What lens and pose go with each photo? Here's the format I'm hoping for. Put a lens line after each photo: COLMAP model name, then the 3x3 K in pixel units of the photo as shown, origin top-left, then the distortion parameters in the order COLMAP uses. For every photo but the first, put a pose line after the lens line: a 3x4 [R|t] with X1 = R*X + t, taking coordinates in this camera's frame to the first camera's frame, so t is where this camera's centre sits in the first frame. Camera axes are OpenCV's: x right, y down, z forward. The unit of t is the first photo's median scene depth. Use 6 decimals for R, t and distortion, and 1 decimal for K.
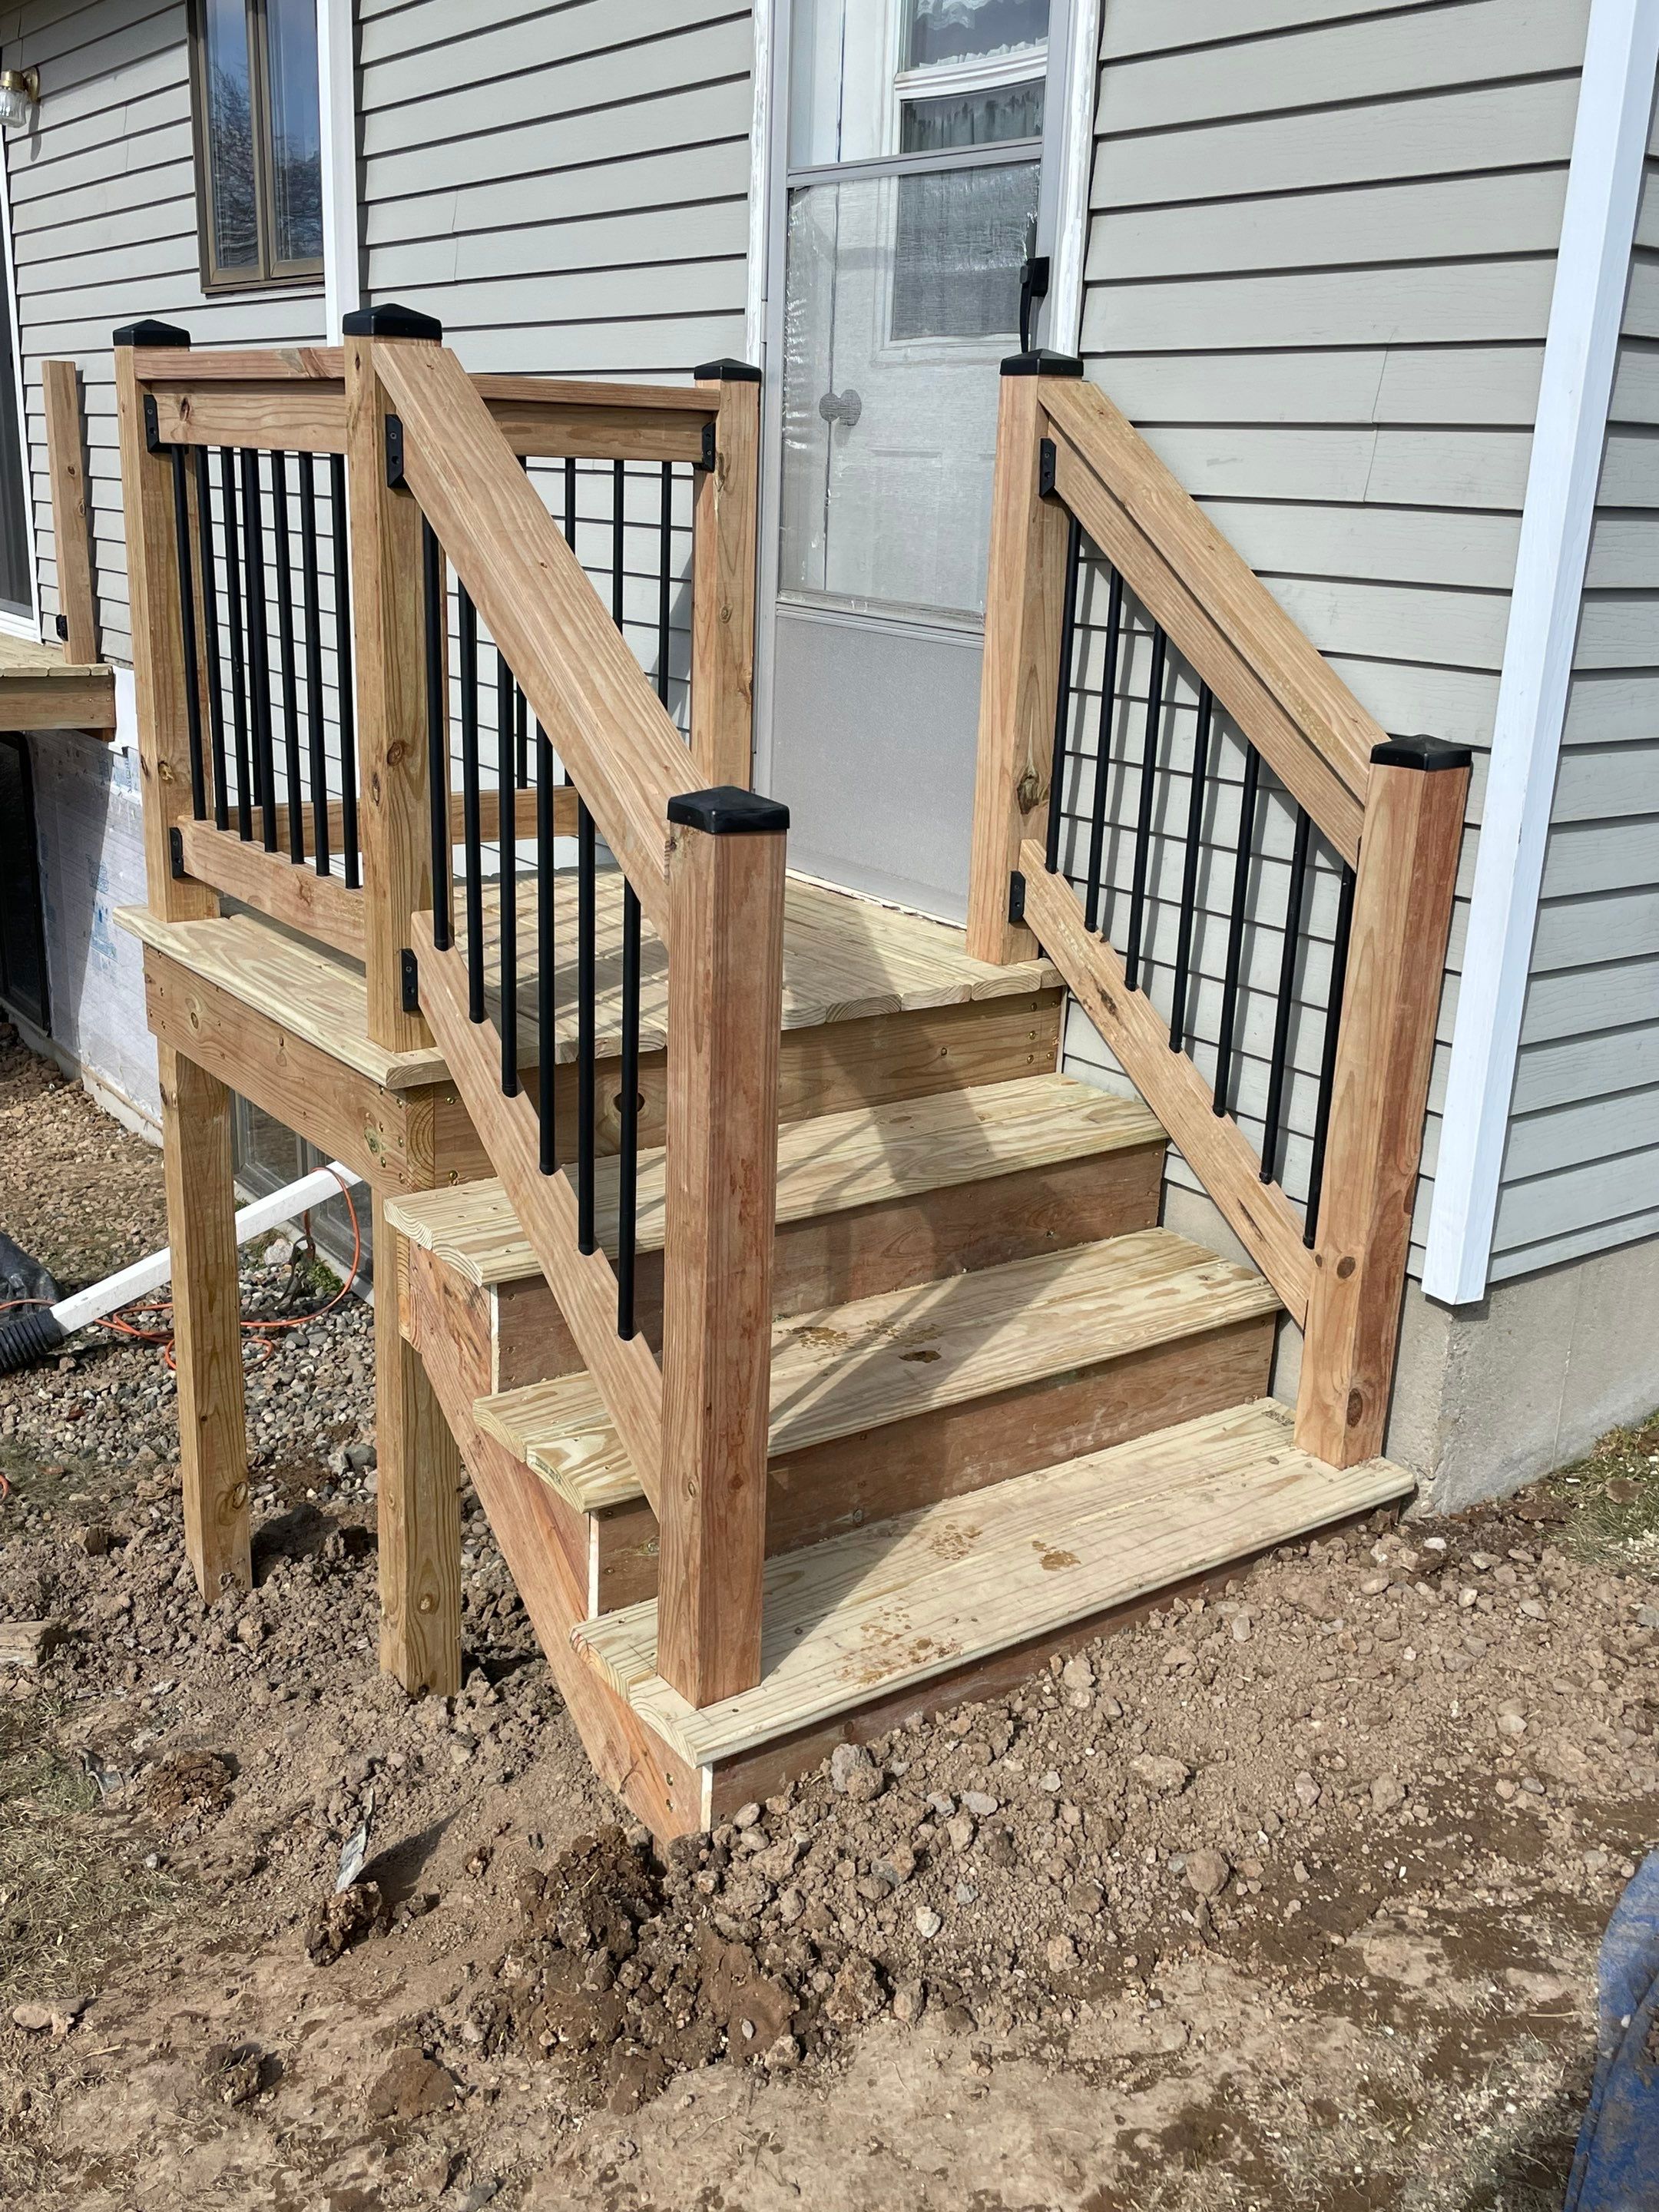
lens RADIAL K [[2025.4, 0, 835.6], [0, 2025.4, 1093.0], [0, 0, 1]] dist [0.018411, 0.000000]
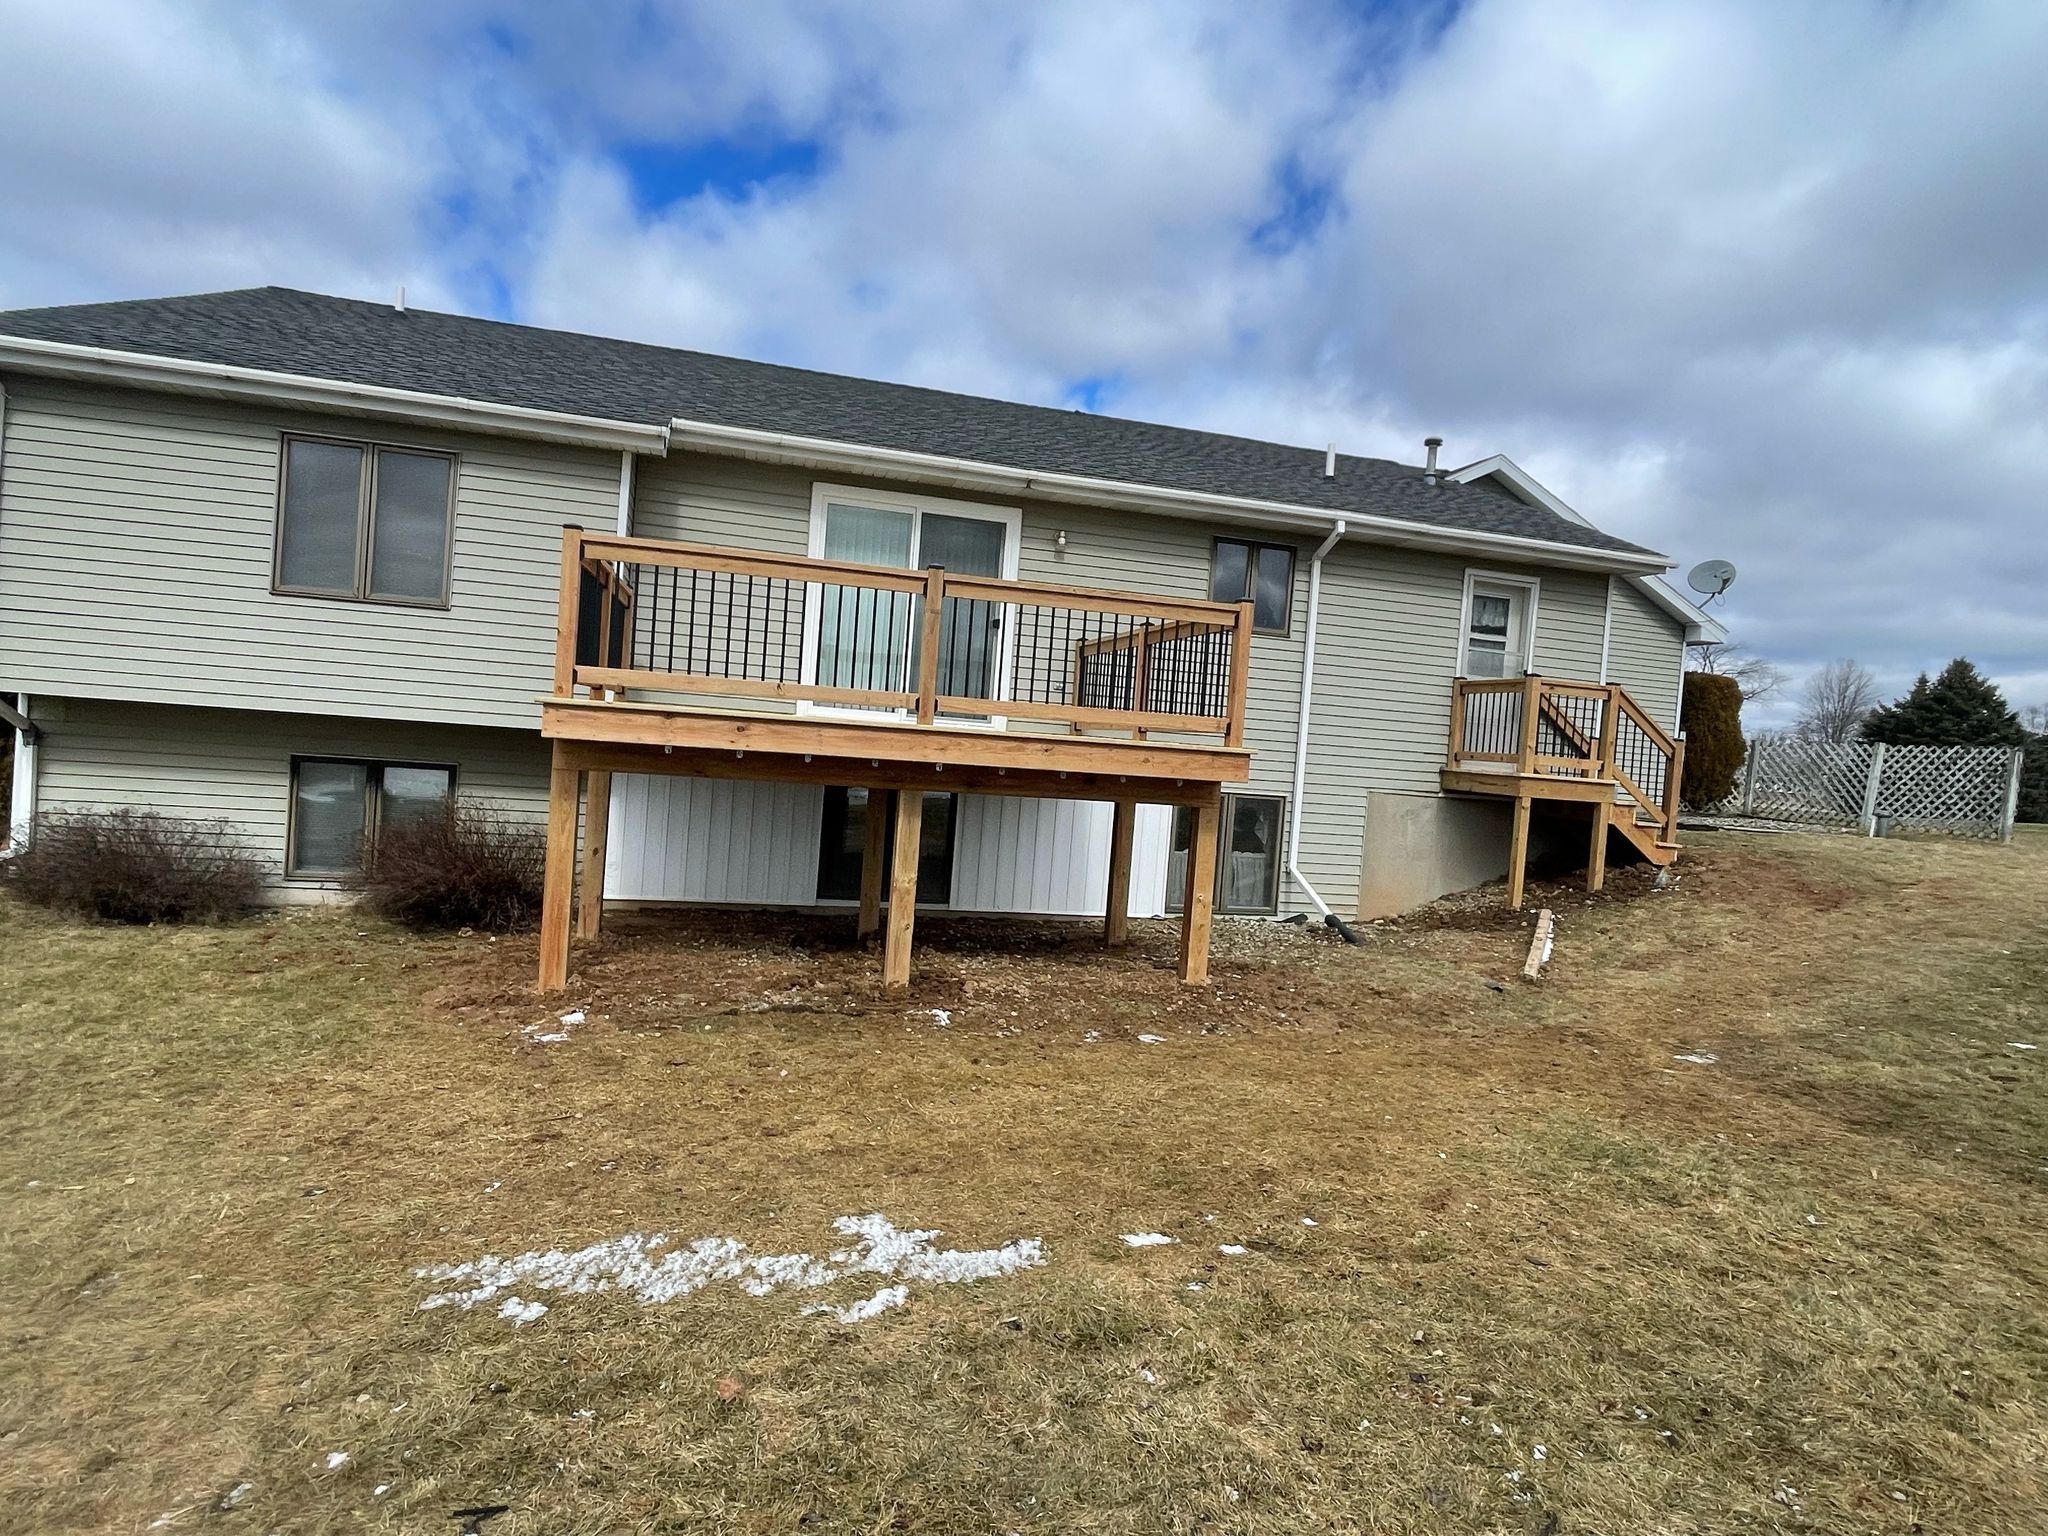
lens RADIAL K [[1072.4, 0, 1031.1], [0, 1072.4, 764.4], [0, 0, 1]] dist [-0.000117, -0.003502]
pose [[0.379726, -0.039435, 0.924258, -4.066390], [0.211447, 0.976343, -0.045214, -0.306867], [-0.900610, 0.212600, 0.379081, 1.266326]]
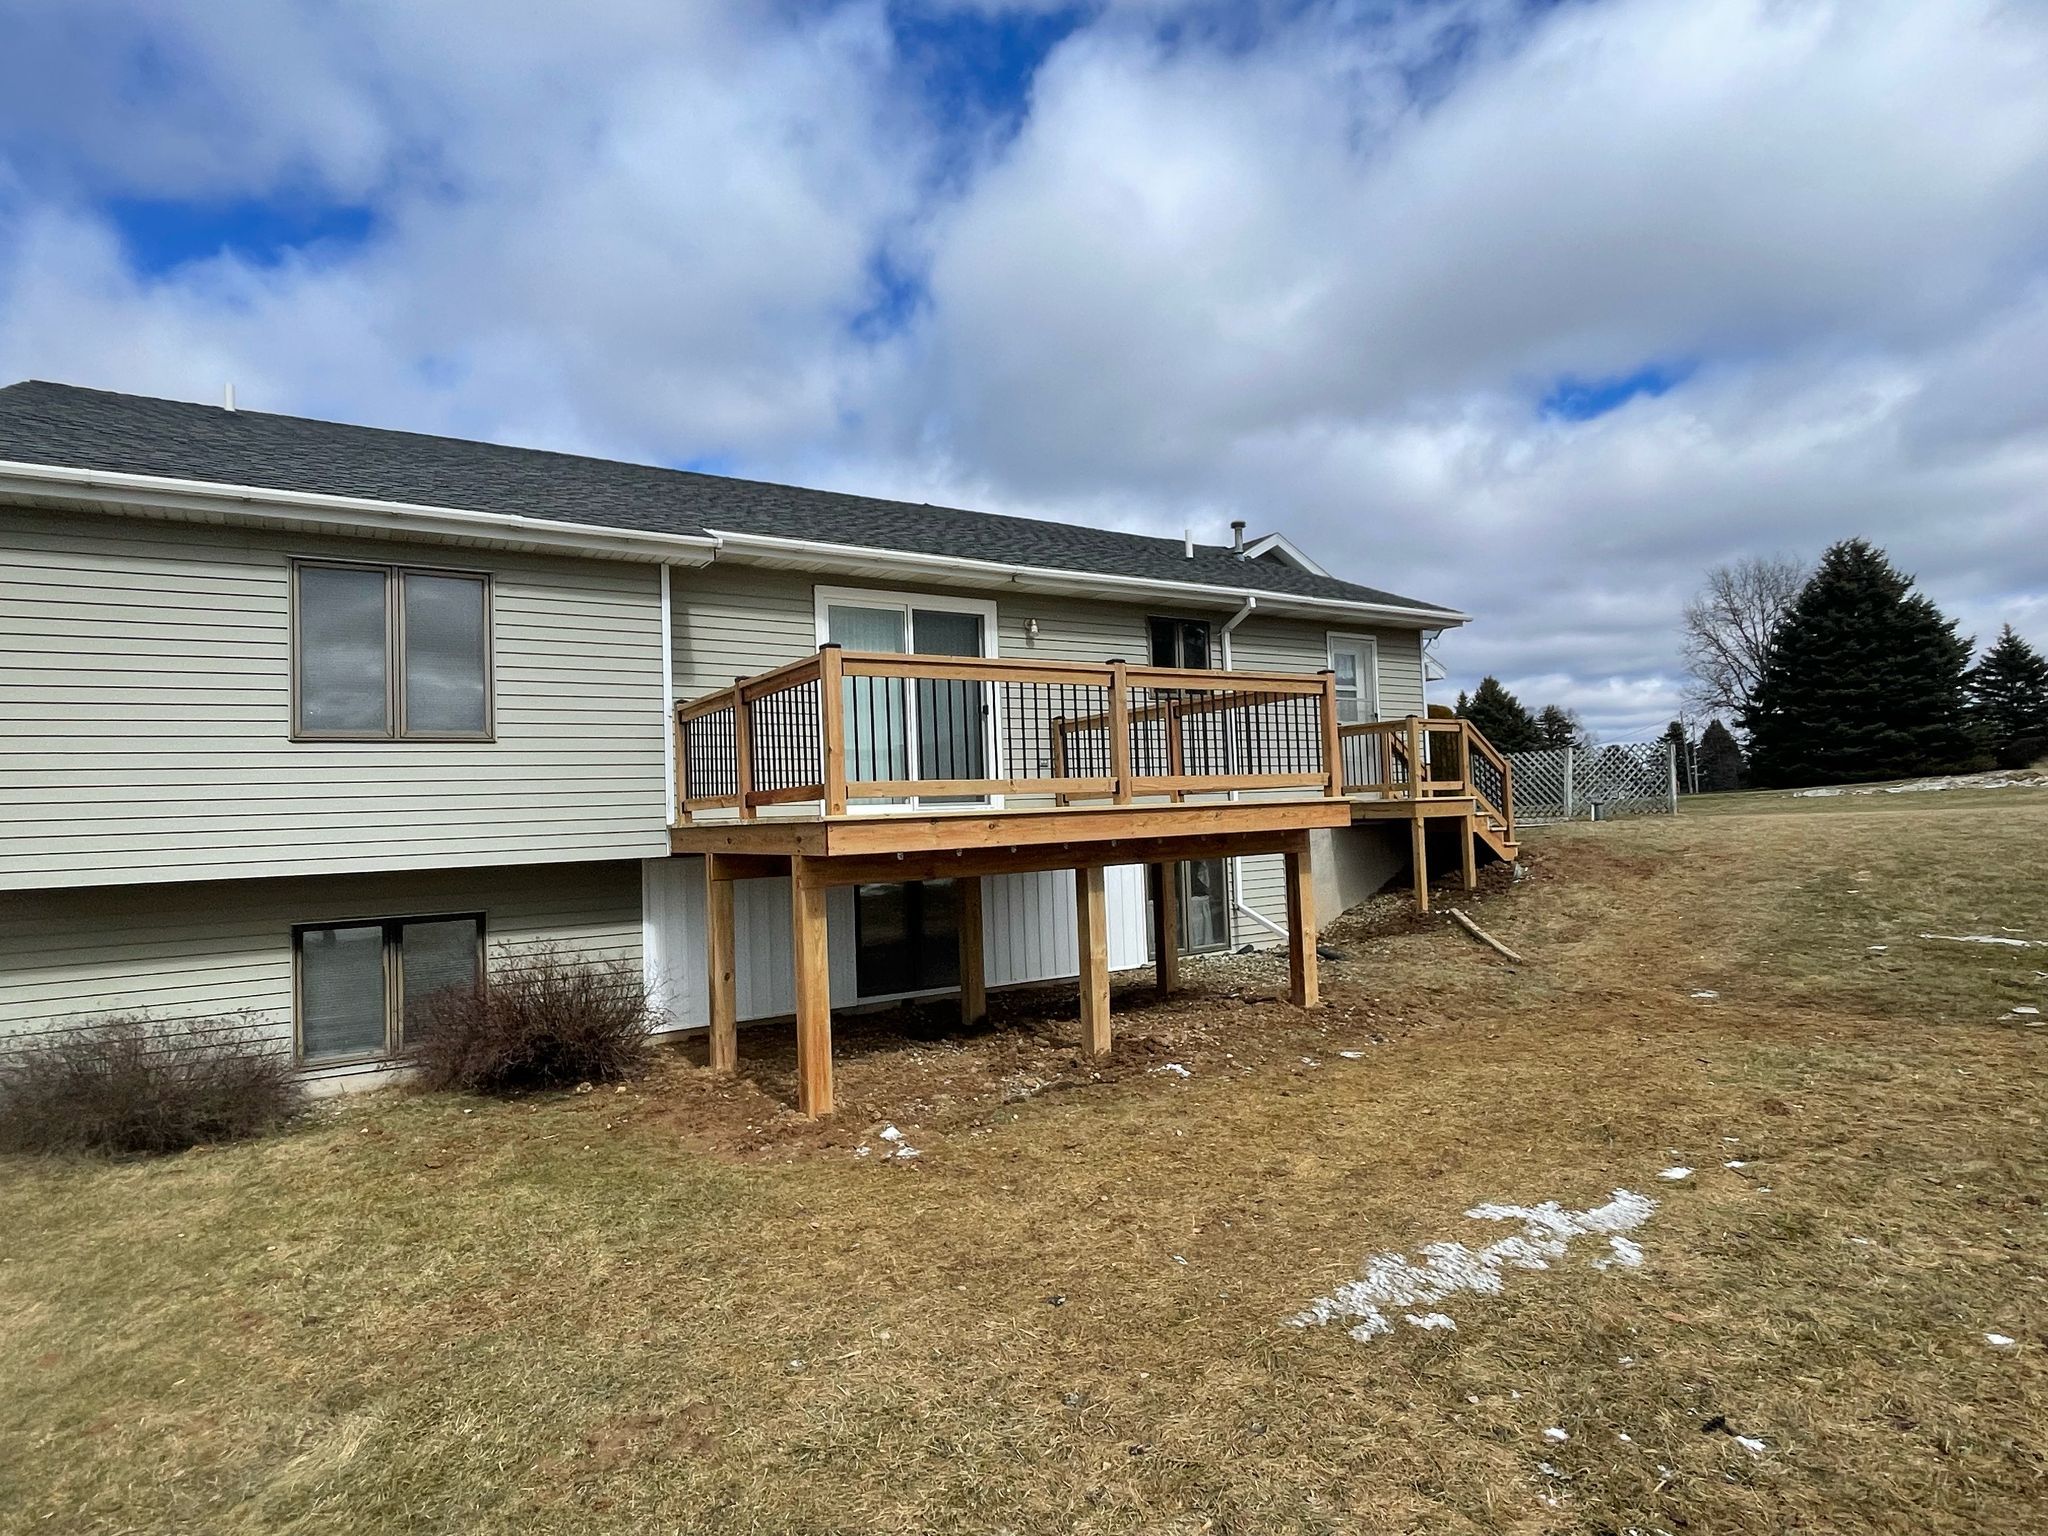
lens RADIAL K [[1072.4, 0, 1005.1], [0, 1072.4, 780.1], [0, 0, 1]] dist [-0.000117, -0.003502]
pose [[0.075172, -0.014001, 0.997072, -4.501274], [0.327490, 0.944786, -0.011424, -0.627968], [-0.941860, 0.327390, 0.075607, 2.279453]]
